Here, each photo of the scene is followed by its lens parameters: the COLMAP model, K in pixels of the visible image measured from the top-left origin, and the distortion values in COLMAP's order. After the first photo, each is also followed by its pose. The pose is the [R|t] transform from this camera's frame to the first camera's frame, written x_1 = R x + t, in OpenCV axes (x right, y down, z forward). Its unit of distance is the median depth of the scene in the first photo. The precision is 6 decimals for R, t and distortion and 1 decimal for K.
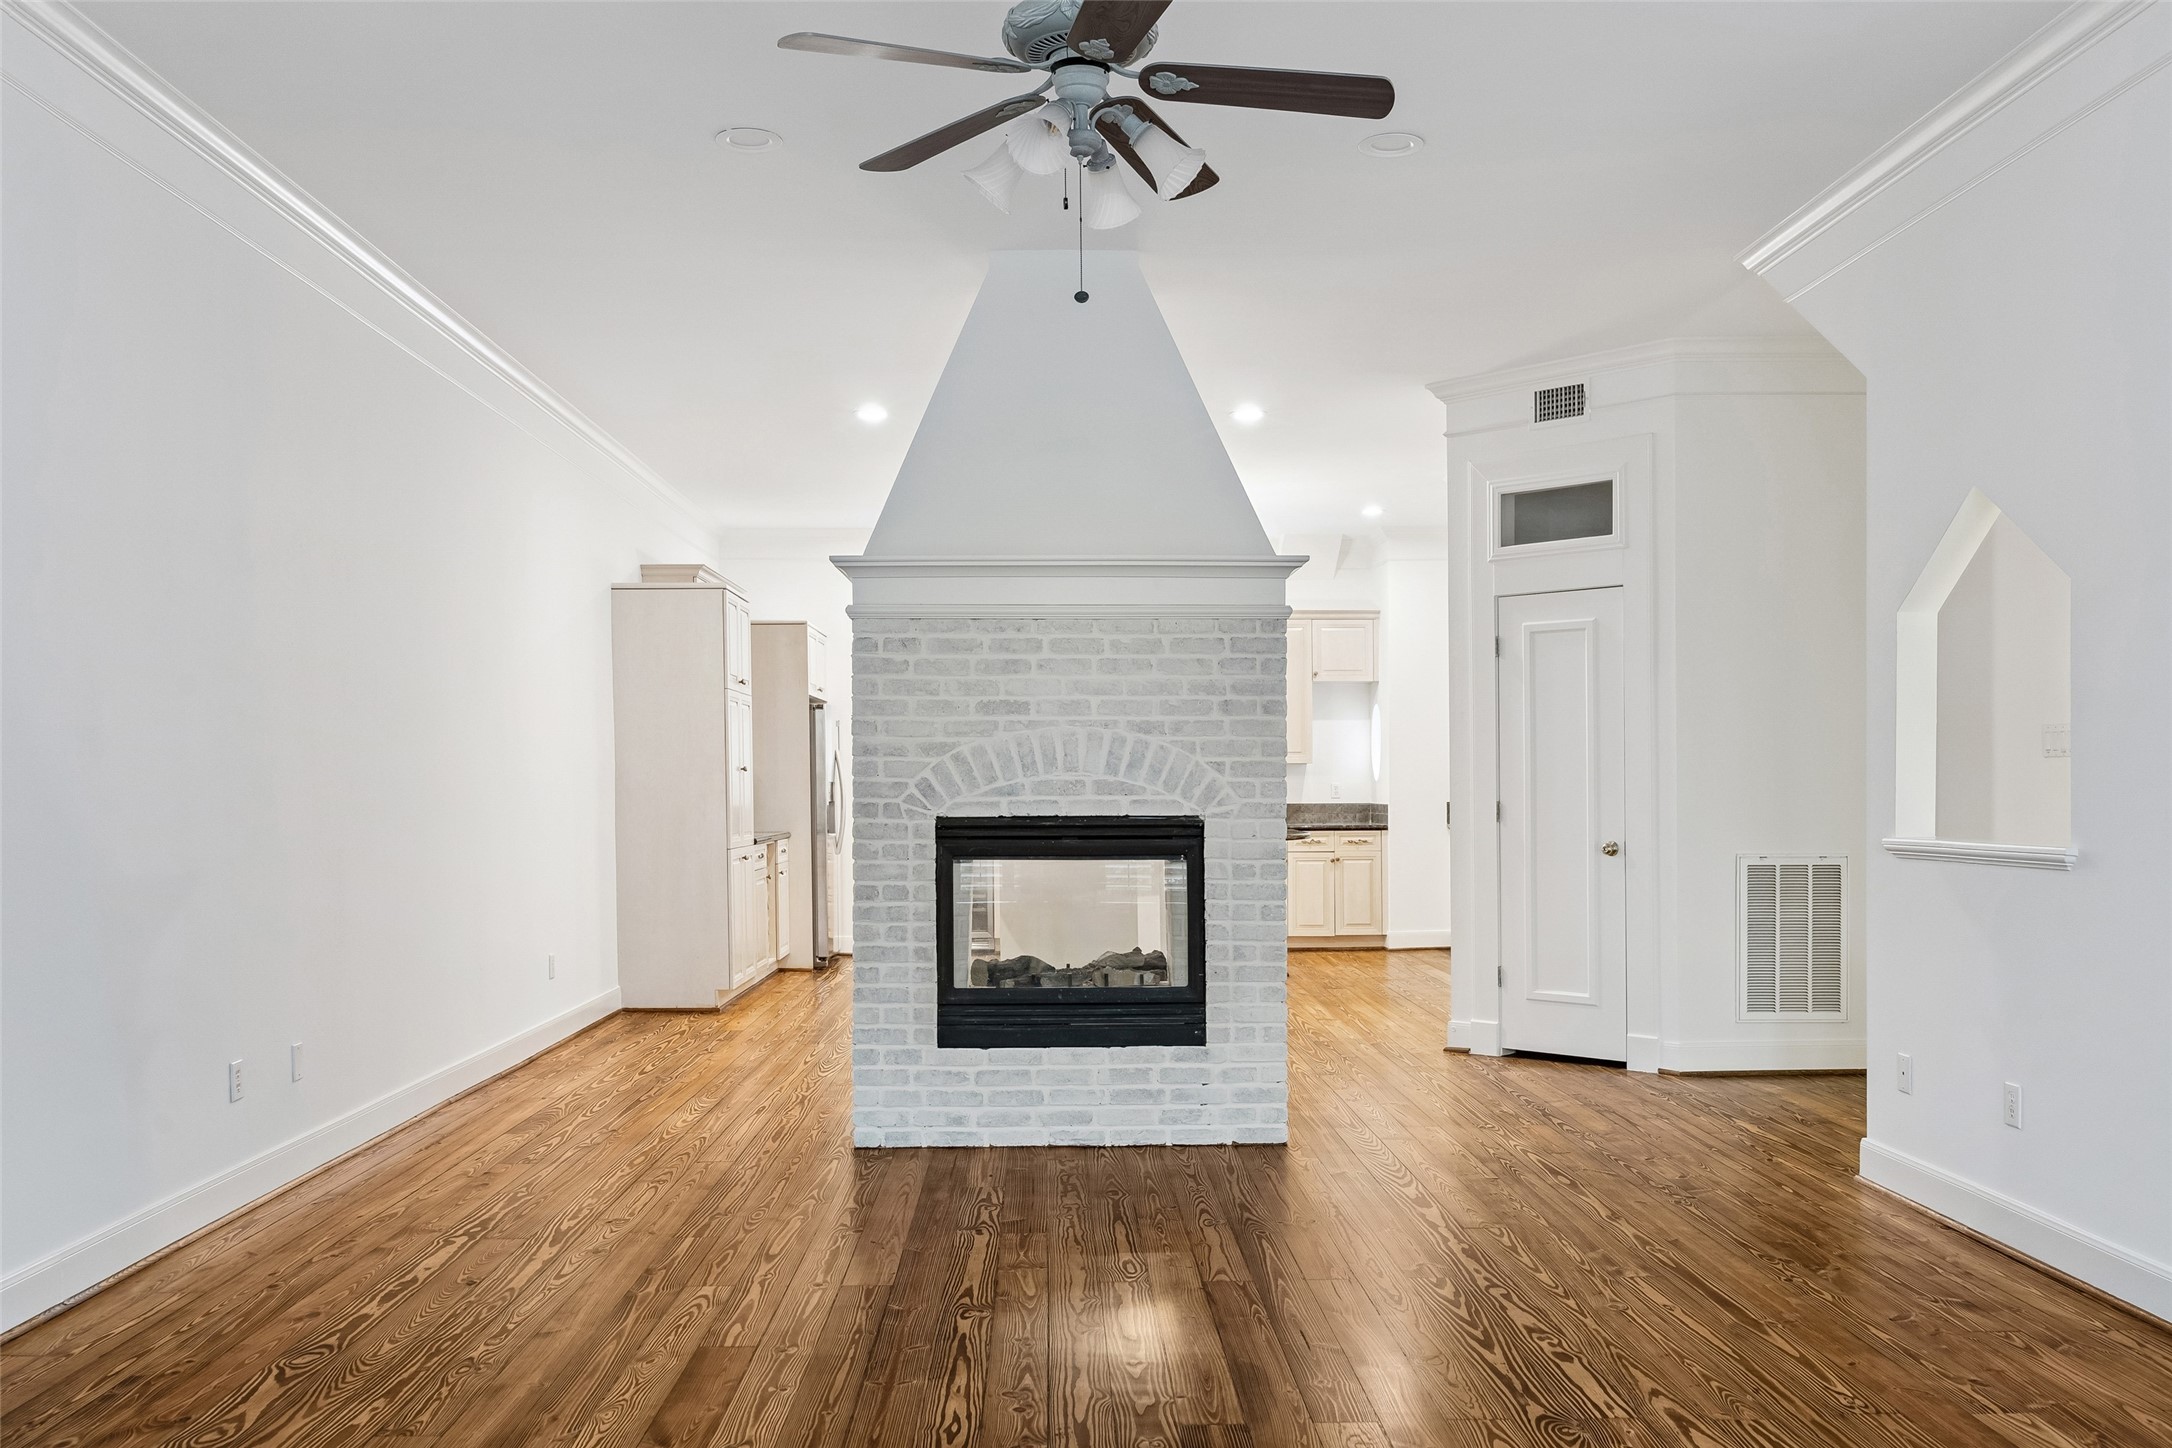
lens RADIAL K [[1780.6, 0, 1086.0], [0, 1780.6, 724.0], [0, 0, 1]] dist [-0.002838, 0.005332]
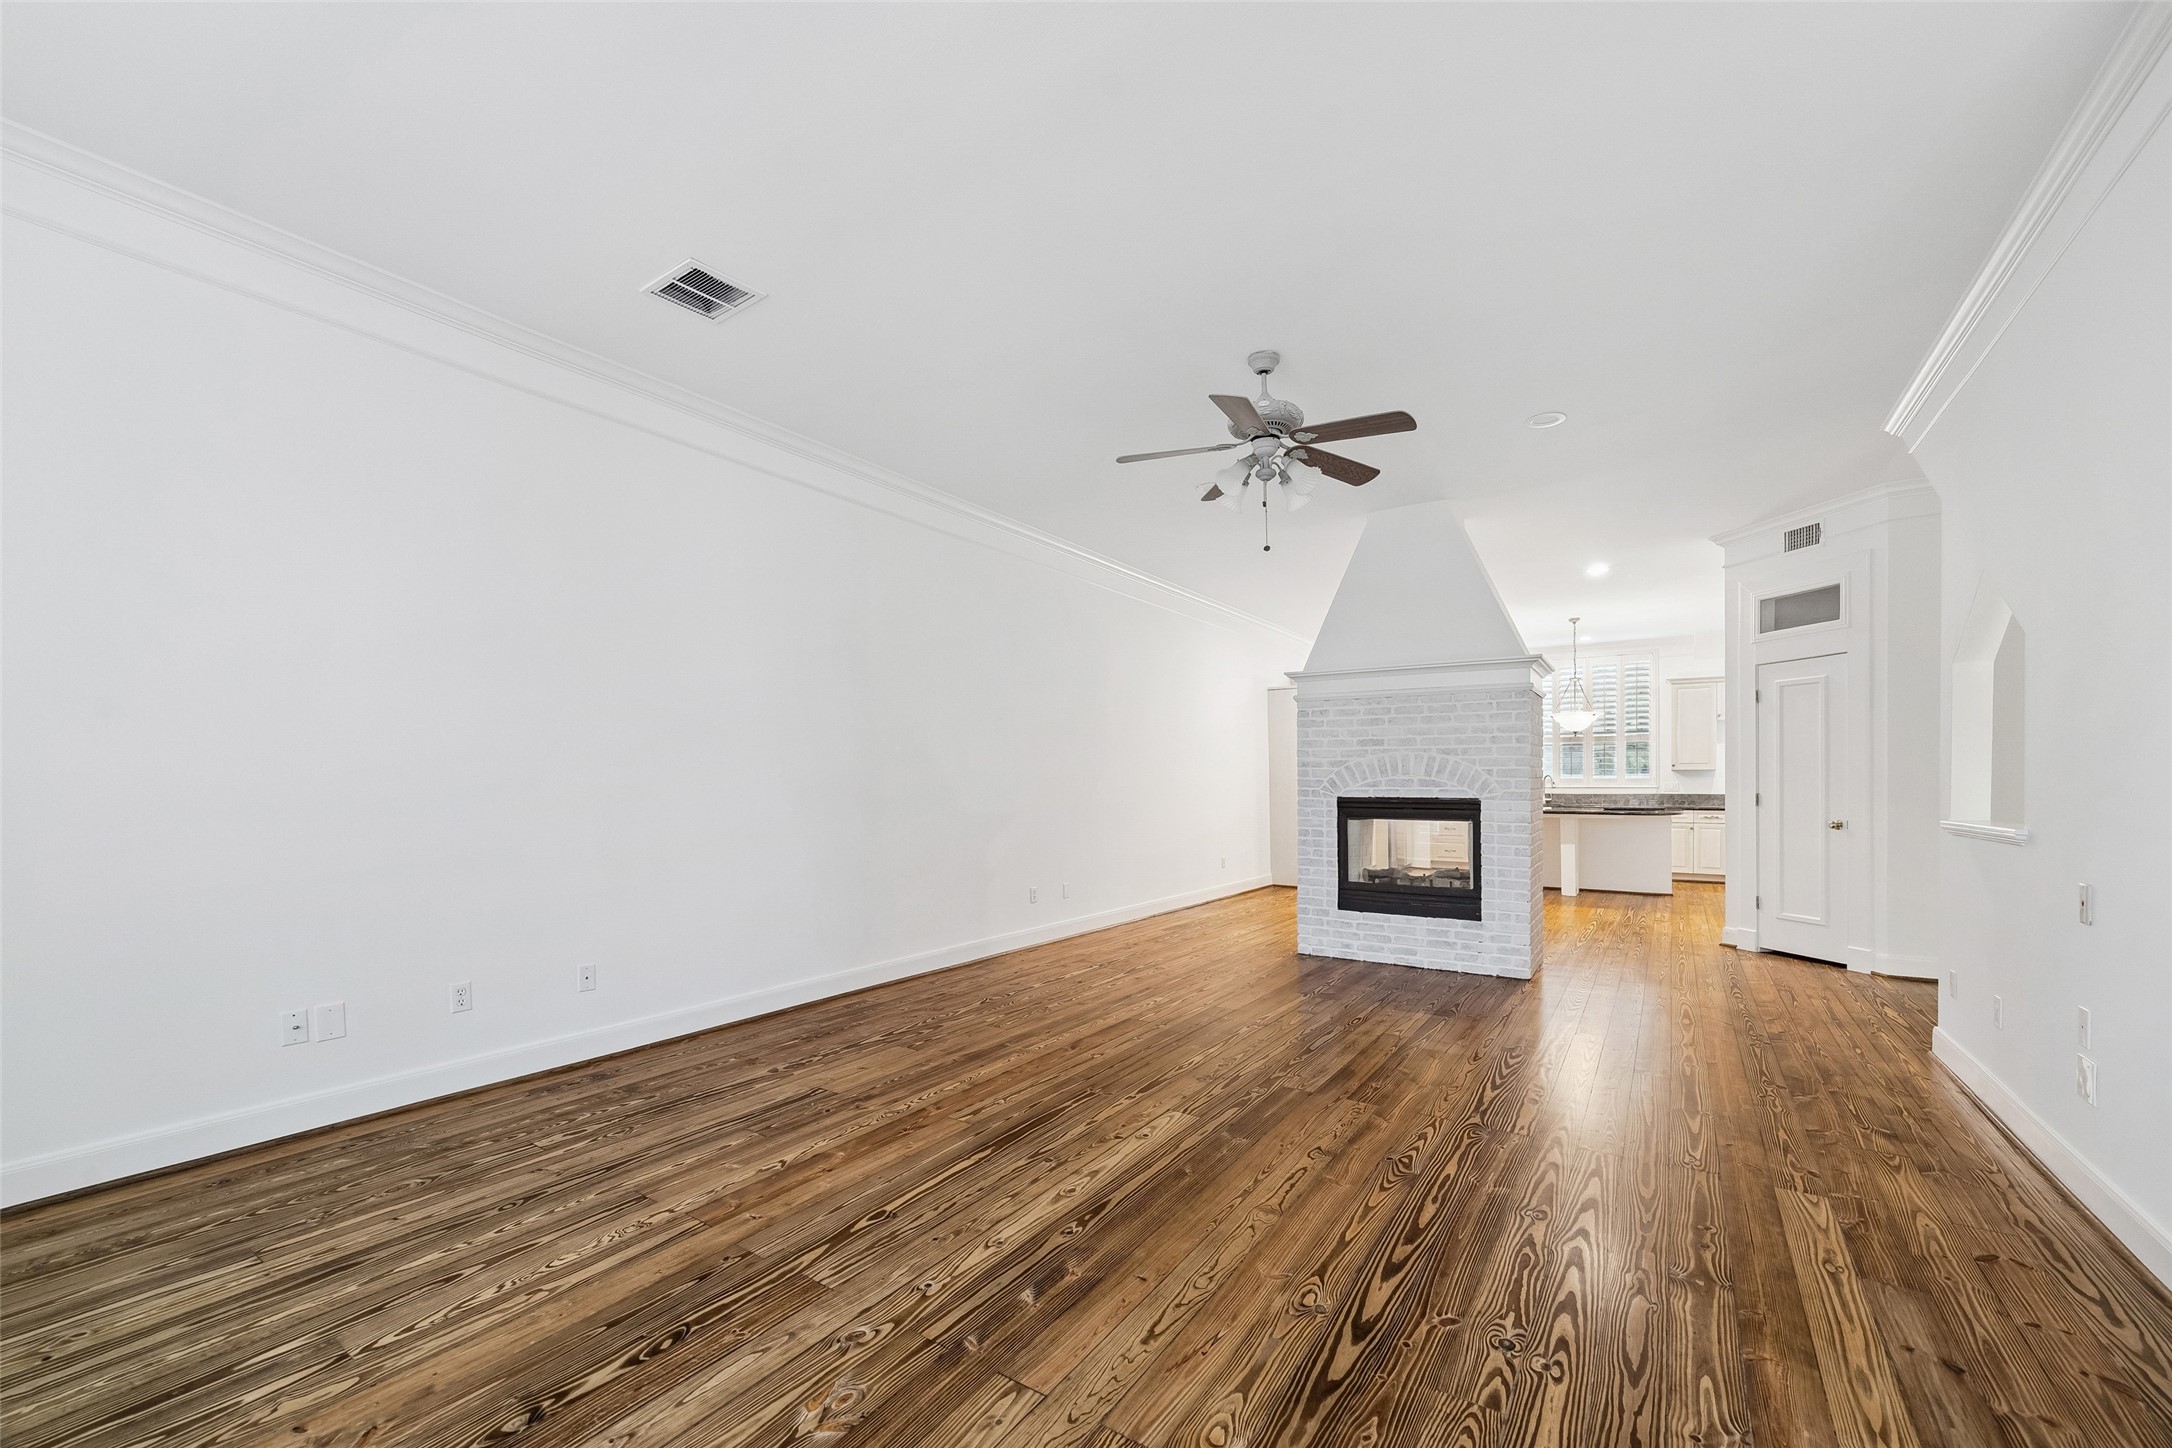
lens RADIAL K [[864.2, 0, 1084.3], [0, 864.2, 770.3], [0, 0, 1]] dist [-0.000026, 0.000126]
pose [[0.815759, -0.003043, -0.578383, 0.251616], [0.015375, 0.999747, 0.016425, 0.001004], [0.578187, -0.022292, 0.815600, 0.024154]]
